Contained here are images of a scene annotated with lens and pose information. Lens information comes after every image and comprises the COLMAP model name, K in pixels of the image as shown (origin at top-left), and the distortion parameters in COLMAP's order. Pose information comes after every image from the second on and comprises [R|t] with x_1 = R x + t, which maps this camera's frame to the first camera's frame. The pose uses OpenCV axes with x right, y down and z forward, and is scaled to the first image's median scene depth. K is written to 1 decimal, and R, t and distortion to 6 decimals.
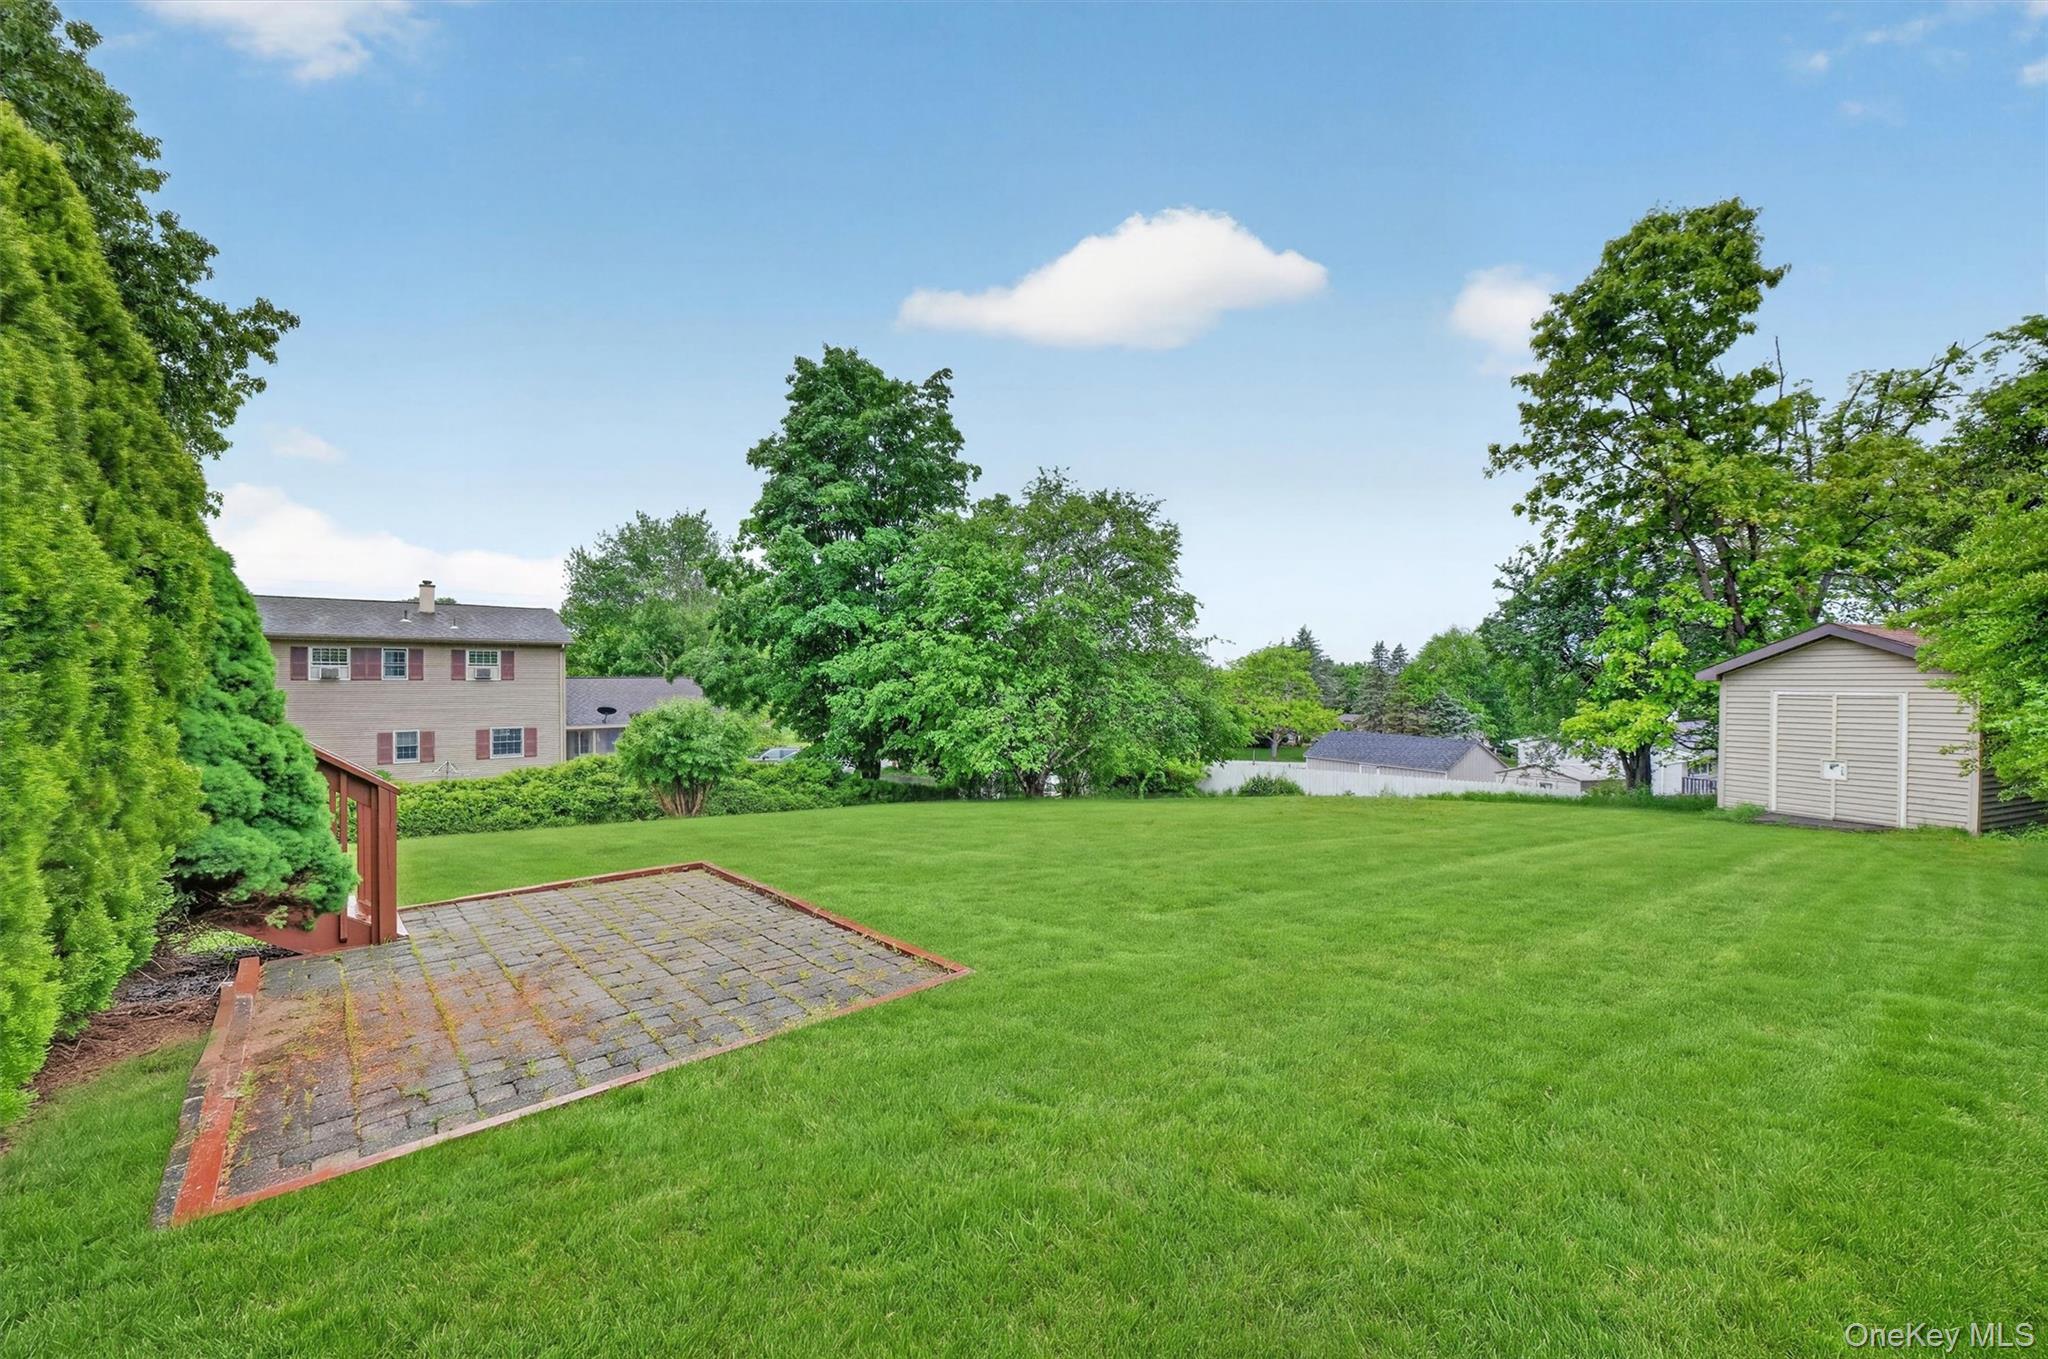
lens RADIAL K [[832.2, 0, 1019.0], [0, 832.2, 662.5], [0, 0, 1]] dist [0.008545, 0.000292]
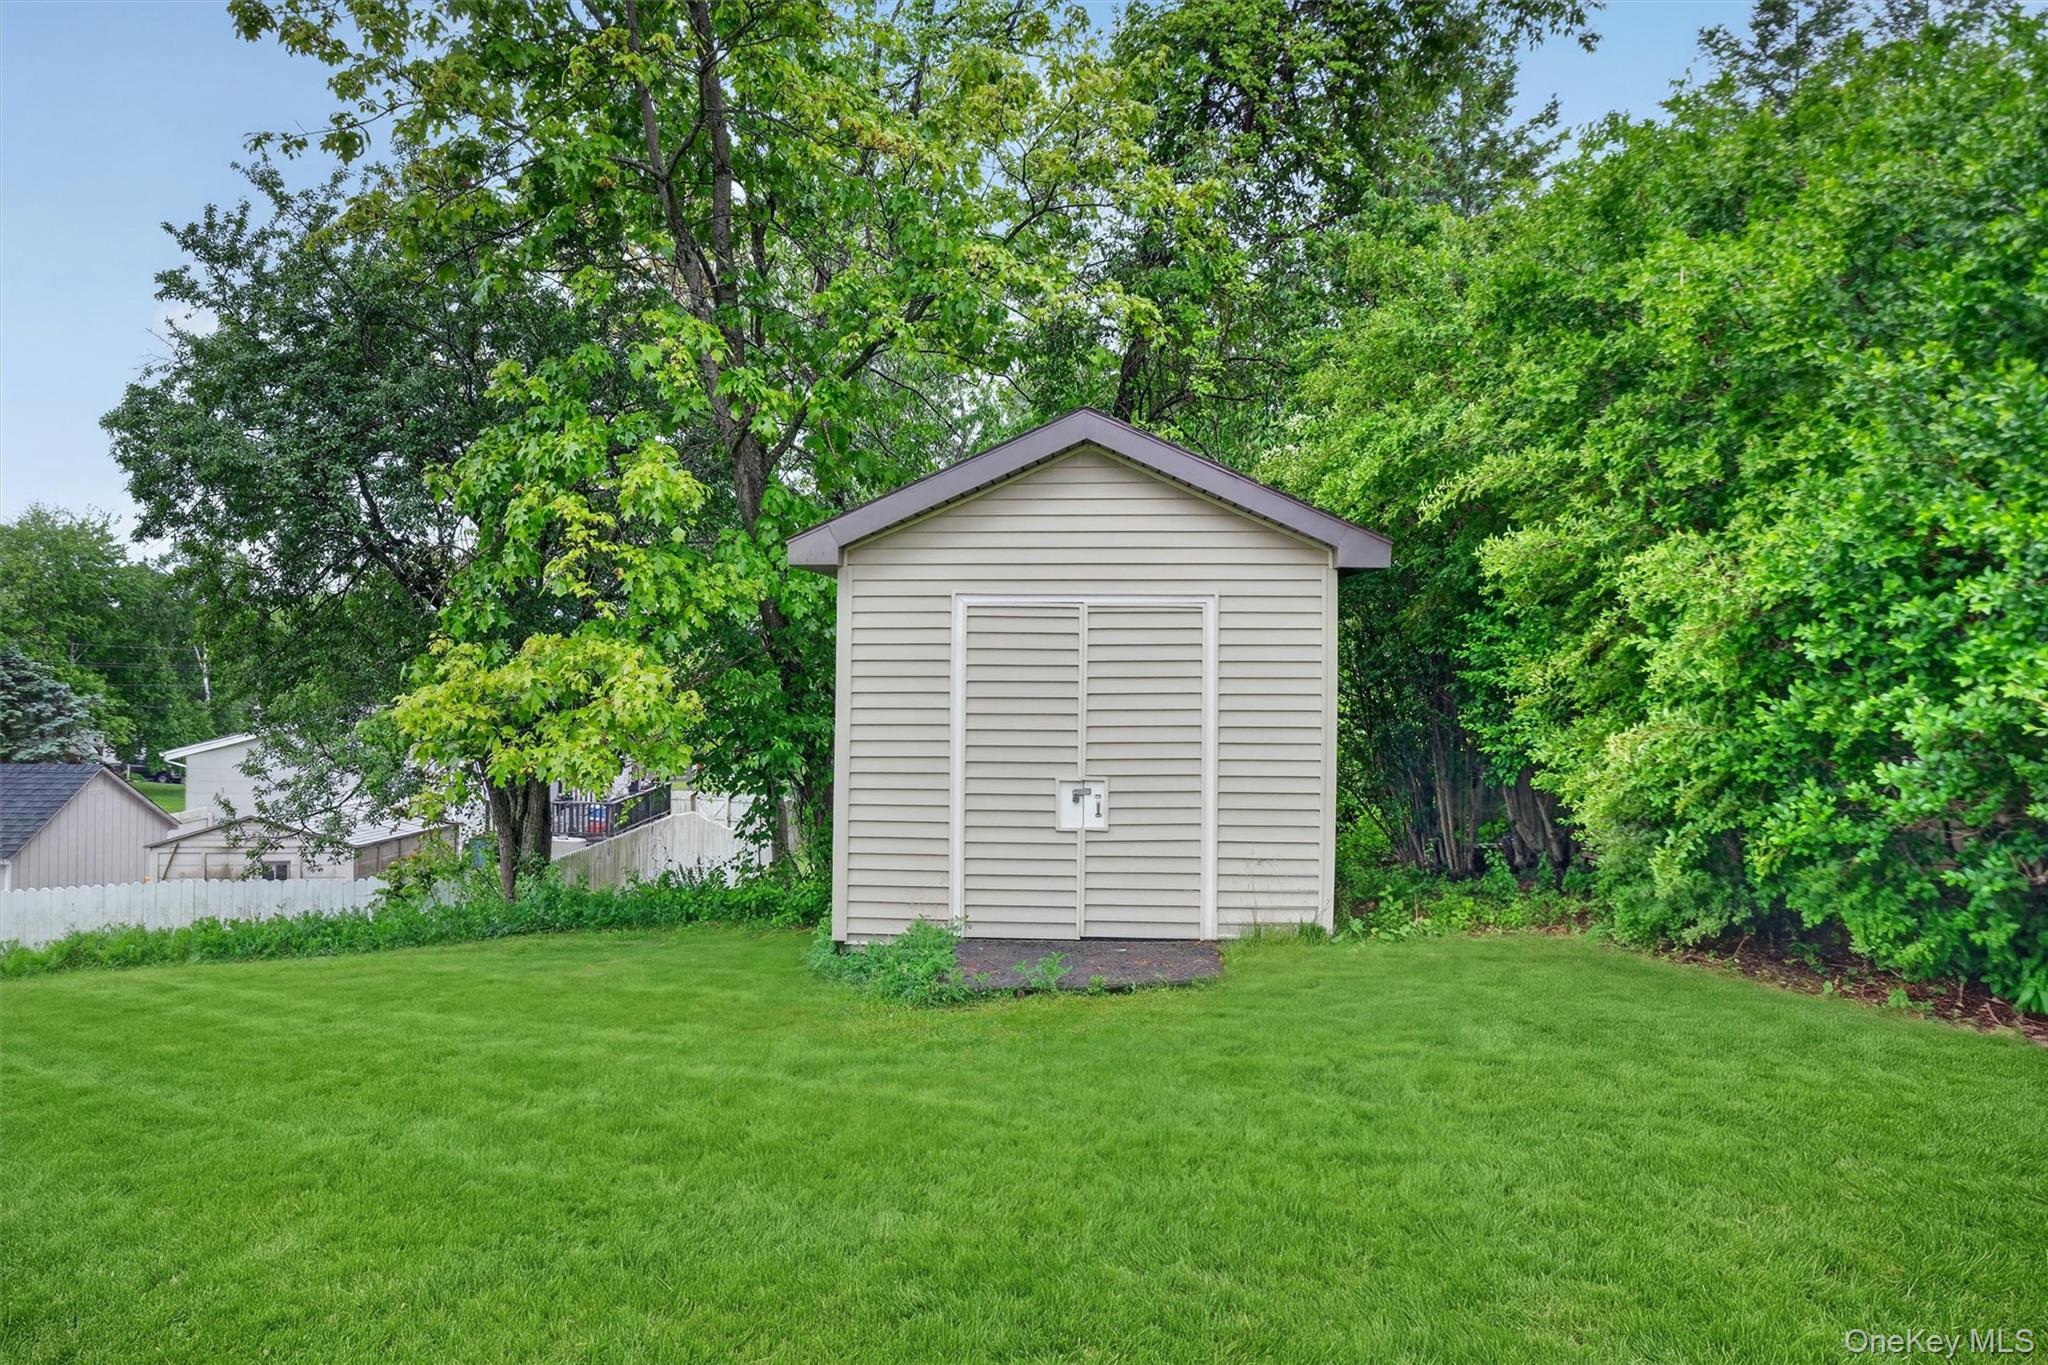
lens RADIAL K [[1615.4, 0, 1023.8], [0, 1615.4, 642.4], [0, 0, 1]] dist [0.037465, -0.000437]
pose [[0.522072, -0.007523, 0.852868, 0.213387], [-0.017271, 0.999663, 0.019390, 0.026312], [-0.852726, -0.024853, 0.521766, 0.401569]]
